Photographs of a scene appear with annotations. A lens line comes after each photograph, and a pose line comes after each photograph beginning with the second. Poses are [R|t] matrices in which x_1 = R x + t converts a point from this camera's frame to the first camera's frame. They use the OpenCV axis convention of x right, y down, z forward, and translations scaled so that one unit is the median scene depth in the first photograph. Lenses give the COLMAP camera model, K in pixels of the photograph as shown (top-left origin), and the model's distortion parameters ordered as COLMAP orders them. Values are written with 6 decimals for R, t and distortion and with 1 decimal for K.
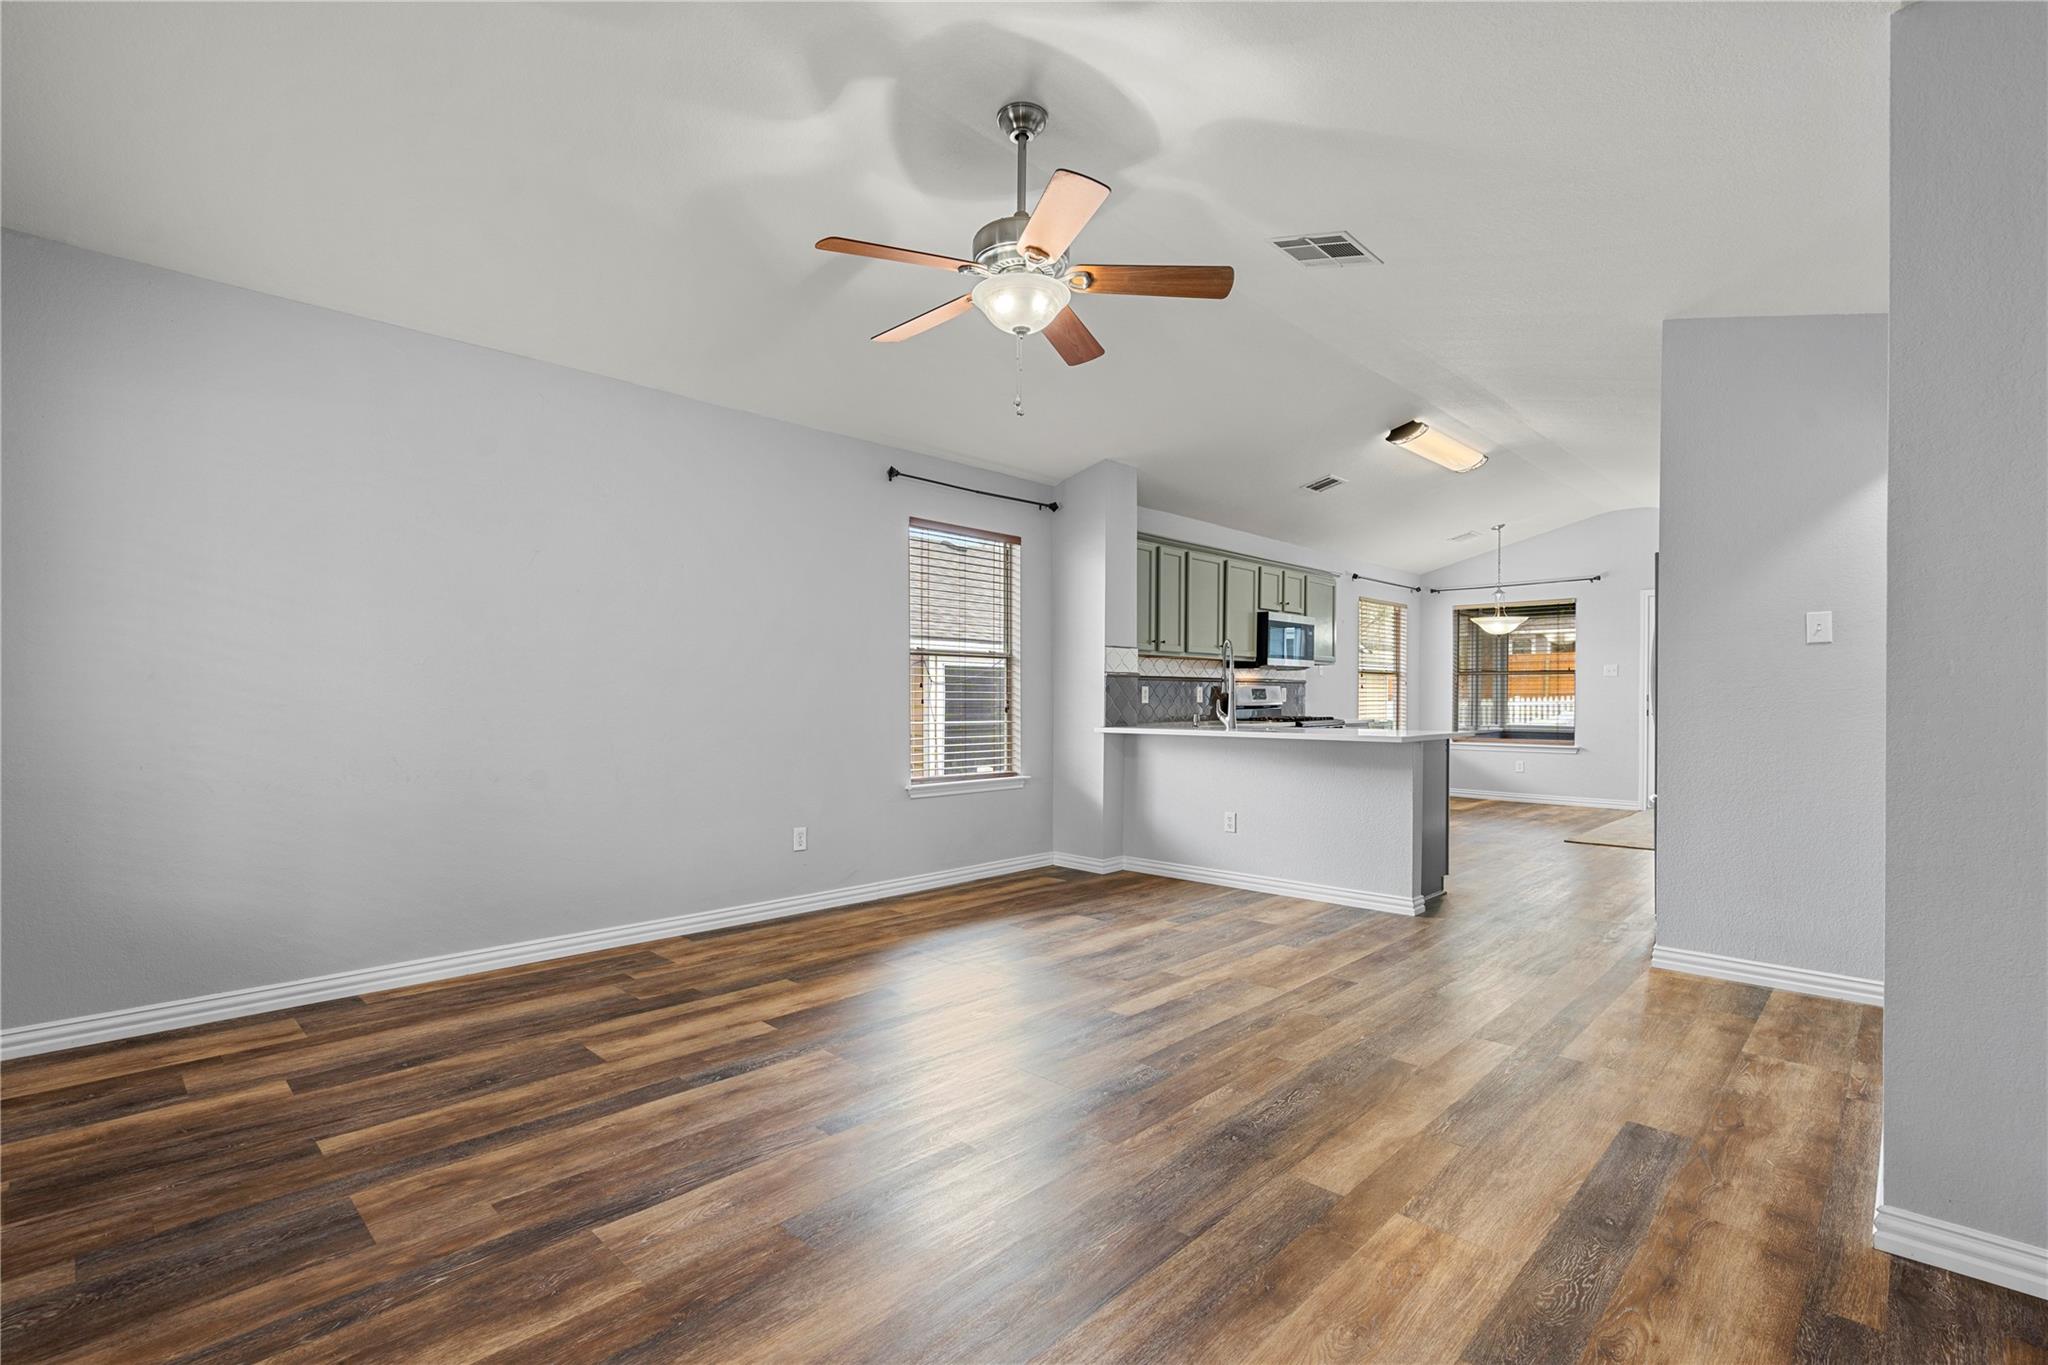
lens RADIAL K [[933.8, 0, 1024.0], [0, 933.8, 682.5], [0, 0, 1]] dist [-0.006480, 0.000652]
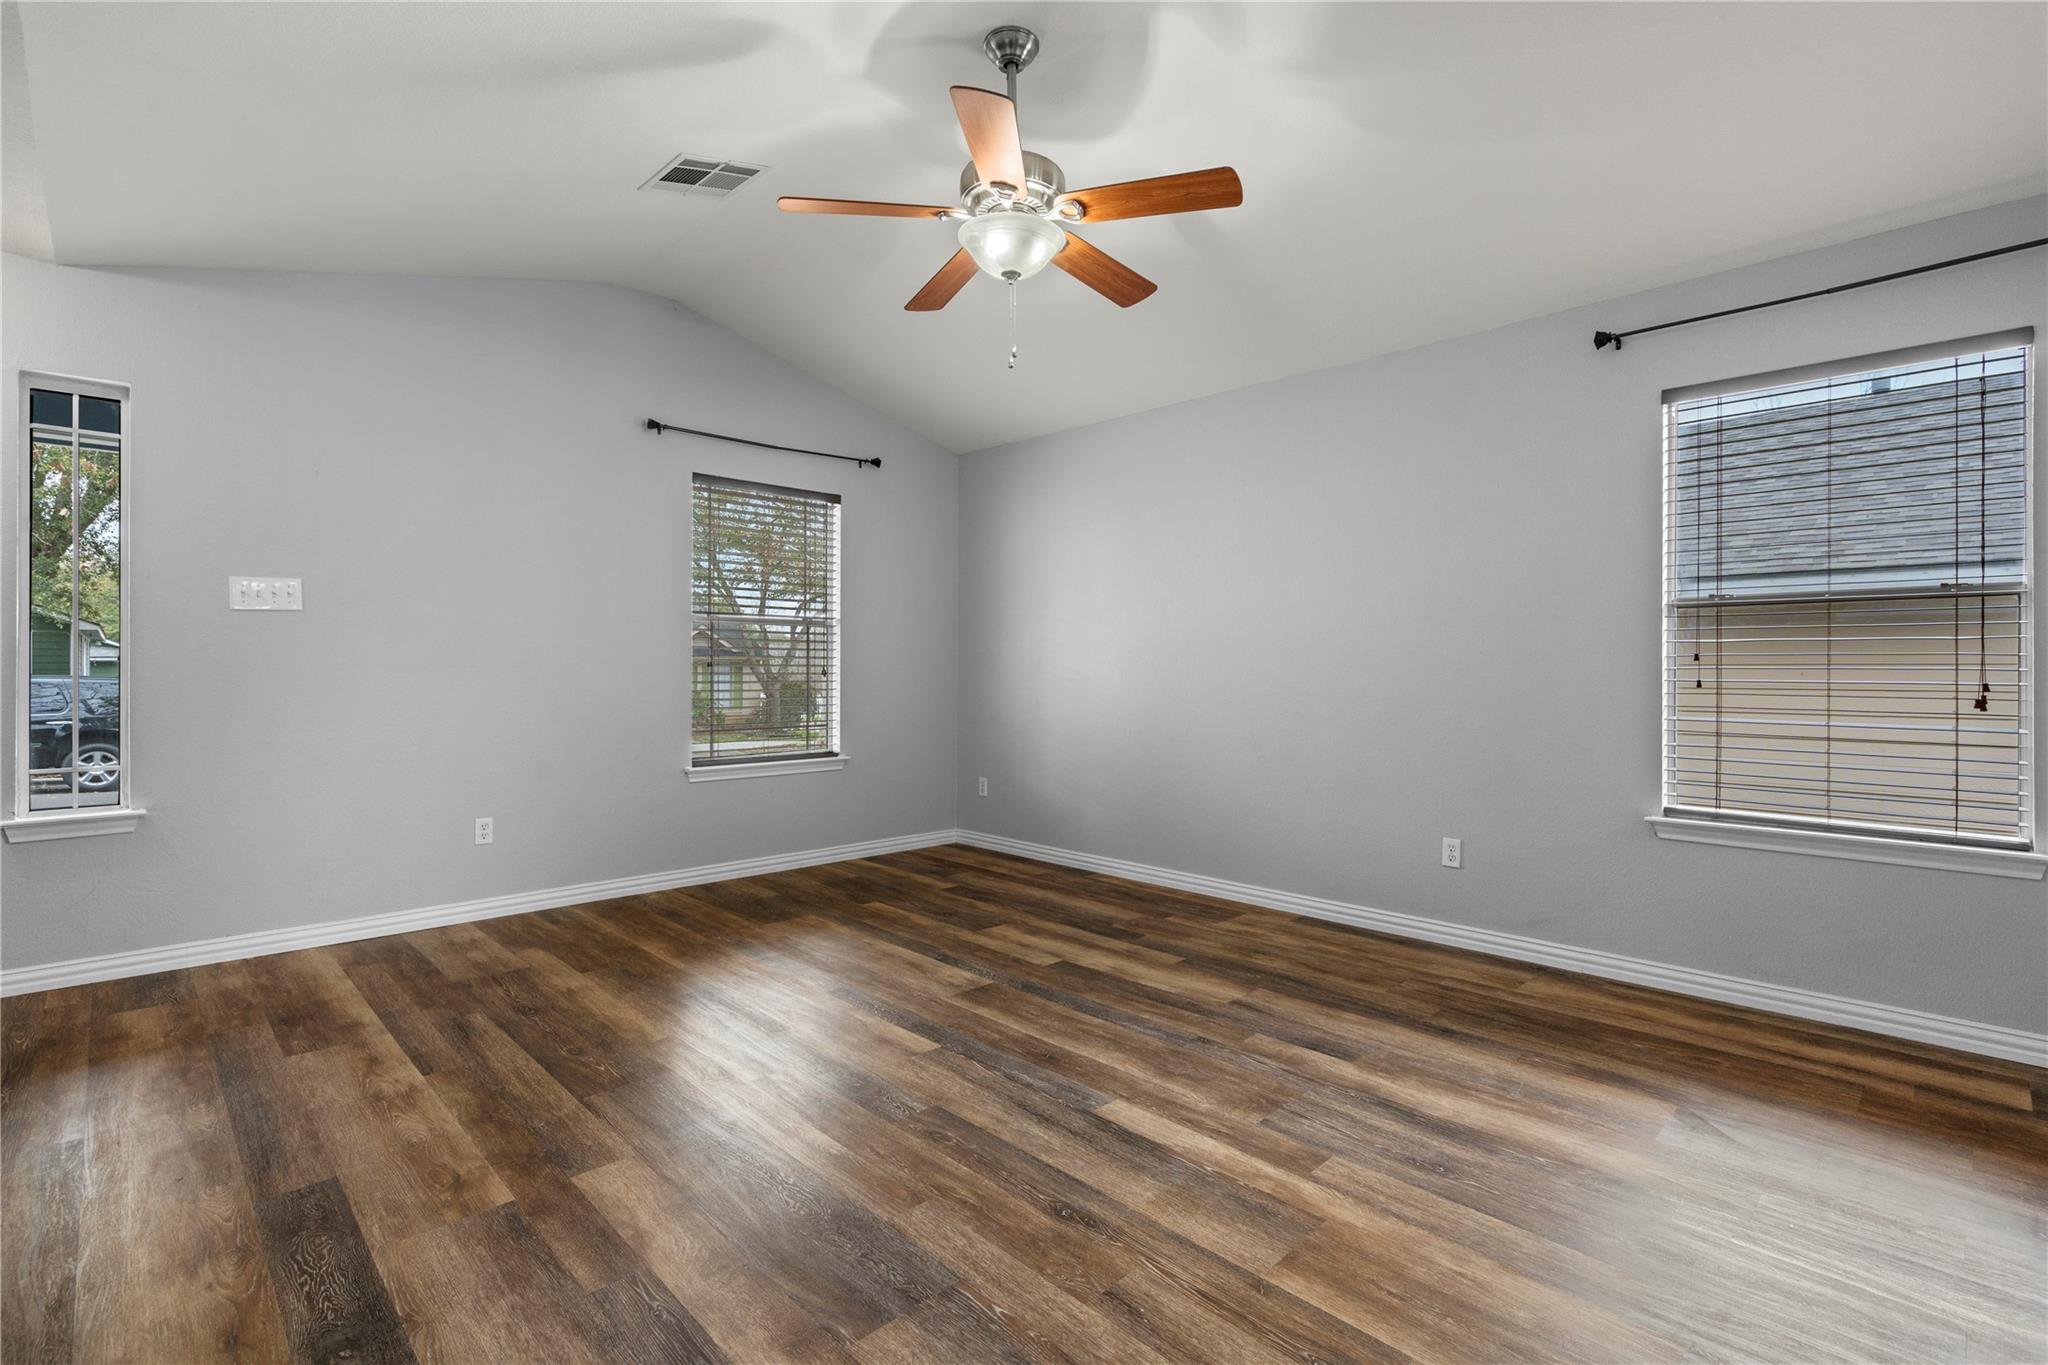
lens RADIAL K [[933.8, 0, 1024.0], [0, 933.8, 682.5], [0, 0, 1]] dist [-0.006480, 0.000652]
pose [[-0.028567, 0.008519, -0.999556, 0.840263], [0.012623, 0.999887, 0.008161, 0.014013], [0.999512, -0.012385, -0.028671, 0.968771]]
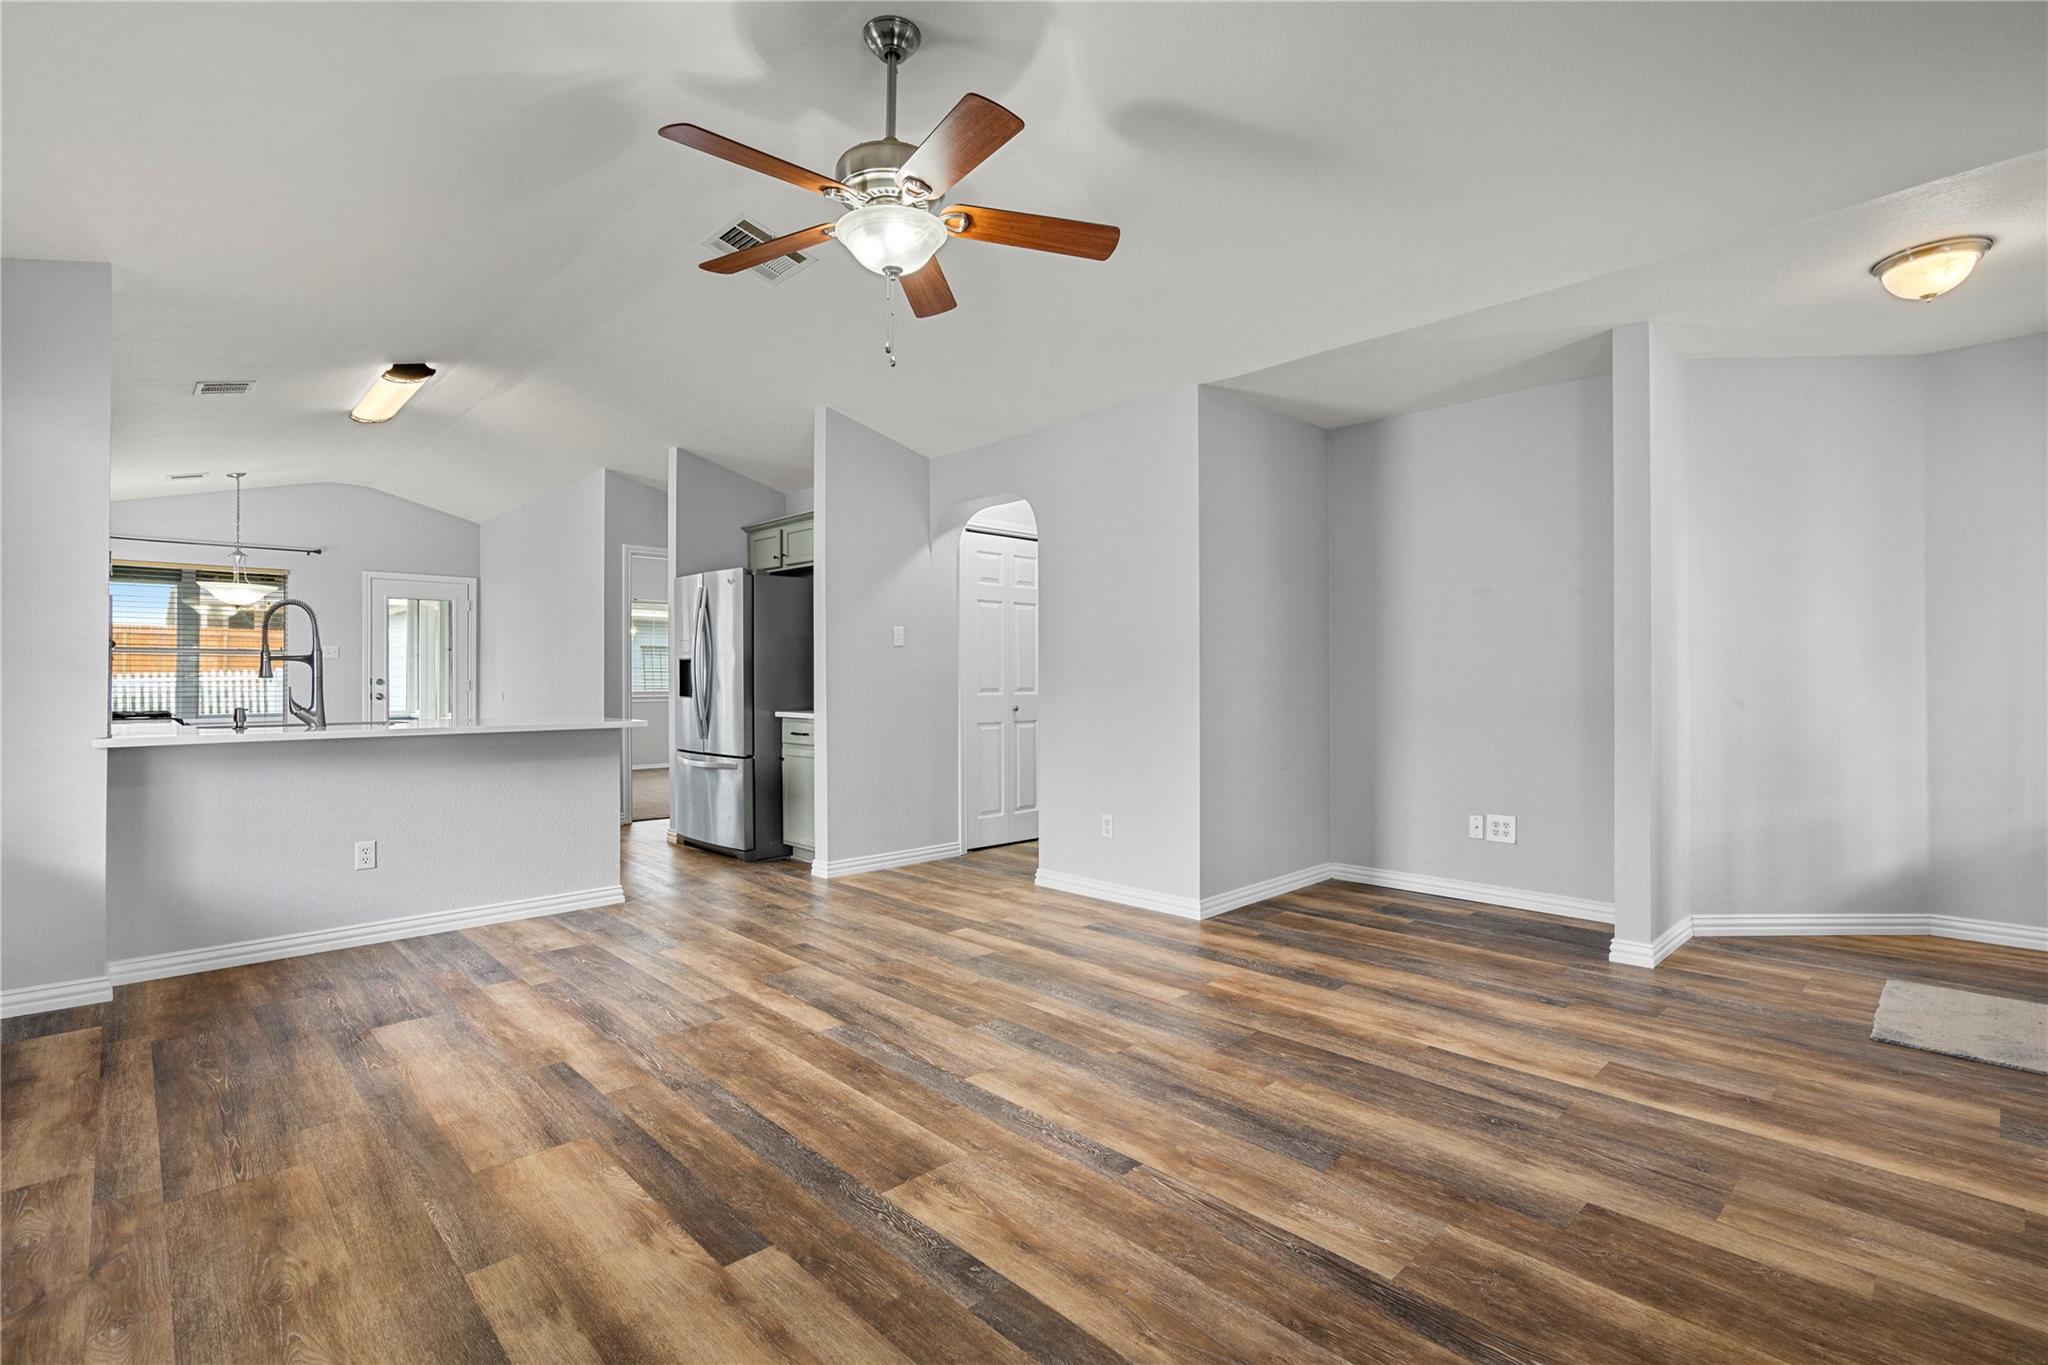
lens RADIAL K [[933.8, 0, 1024.0], [0, 933.8, 682.5], [0, 0, 1]] dist [-0.006480, 0.000652]
pose [[0.039088, -0.006017, 0.999218, -0.814198], [-0.013734, 0.999884, 0.006558, 0.005565], [-0.999141, -0.013979, 0.039000, 0.786246]]
